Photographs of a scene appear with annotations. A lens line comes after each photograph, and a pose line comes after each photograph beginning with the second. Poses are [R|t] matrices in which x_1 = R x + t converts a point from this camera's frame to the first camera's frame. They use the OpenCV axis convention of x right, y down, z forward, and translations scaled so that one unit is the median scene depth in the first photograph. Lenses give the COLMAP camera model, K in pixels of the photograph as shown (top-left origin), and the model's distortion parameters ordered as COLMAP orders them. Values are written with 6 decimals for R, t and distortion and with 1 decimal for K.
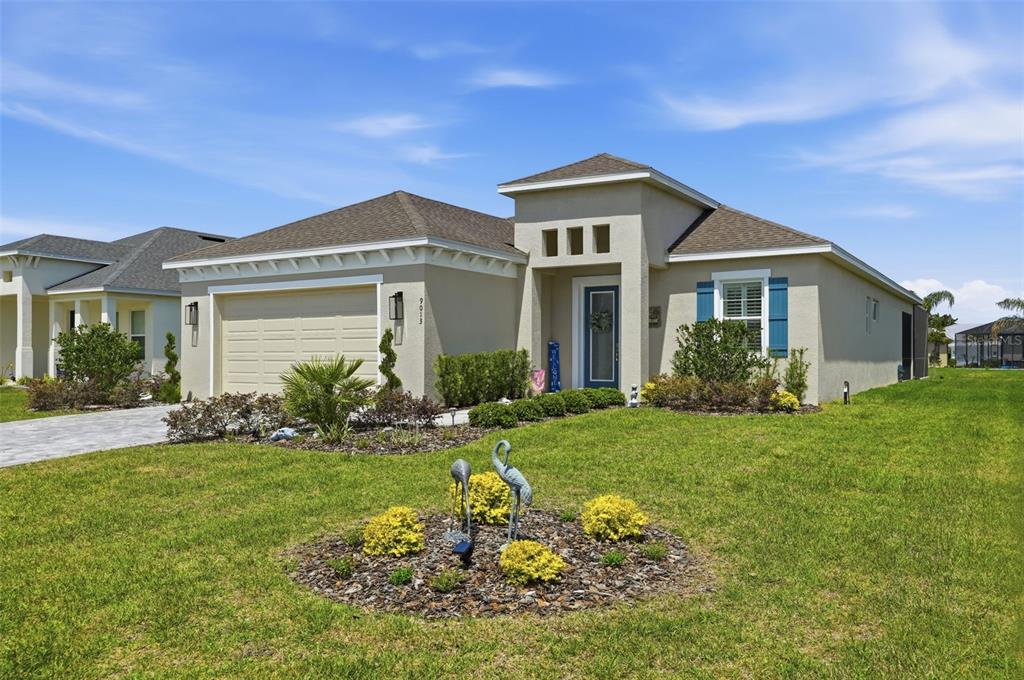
lens RADIAL K [[773.3, 0, 505.5], [0, 773.3, 343.6], [0, 0, 1]] dist [0.028145, 0.000425]
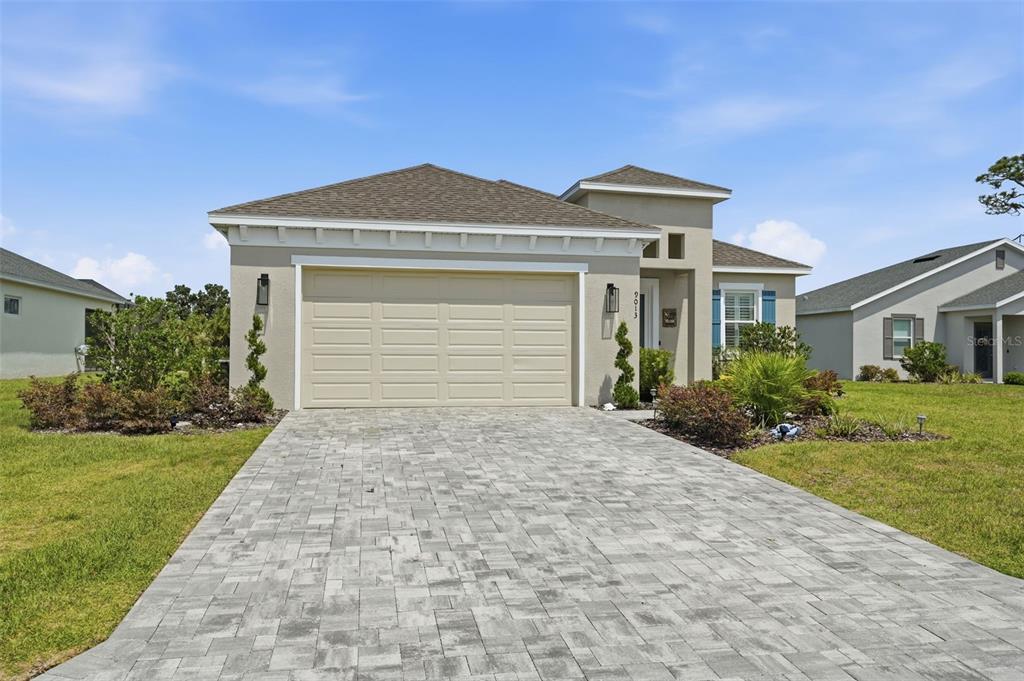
lens RADIAL K [[773.3, 0, 507.6], [0, 773.3, 339.8], [0, 0, 1]] dist [0.028145, 0.000425]
pose [[0.735885, 0.016205, 0.676913, -0.801274], [-0.015545, 0.999854, -0.007038, 0.010251], [-0.676928, -0.005343, 0.736029, 0.345883]]
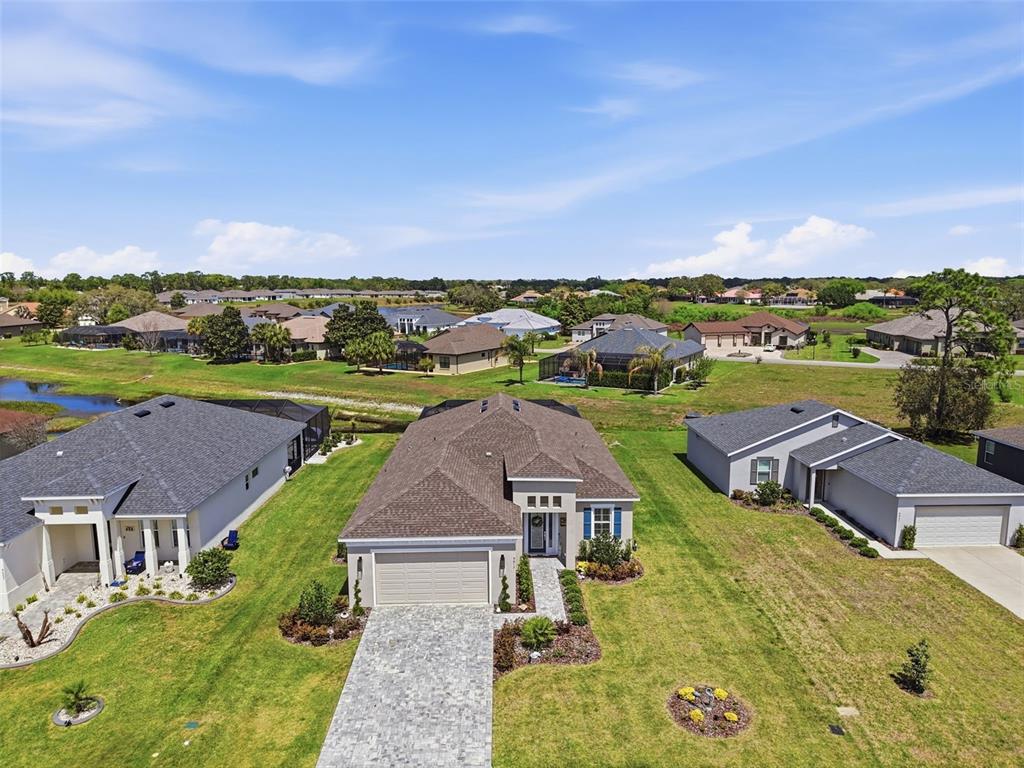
lens RADIAL K [[671.9, 0, 515.2], [0, 671.9, 382.4], [0, 0, 1]] dist [0.043338, -0.002327]
pose [[0.832444, -0.081508, 0.548082, -1.042487], [-0.004794, 0.988025, 0.154216, -0.791015], [-0.554089, -0.131004, 0.822085, -0.522290]]
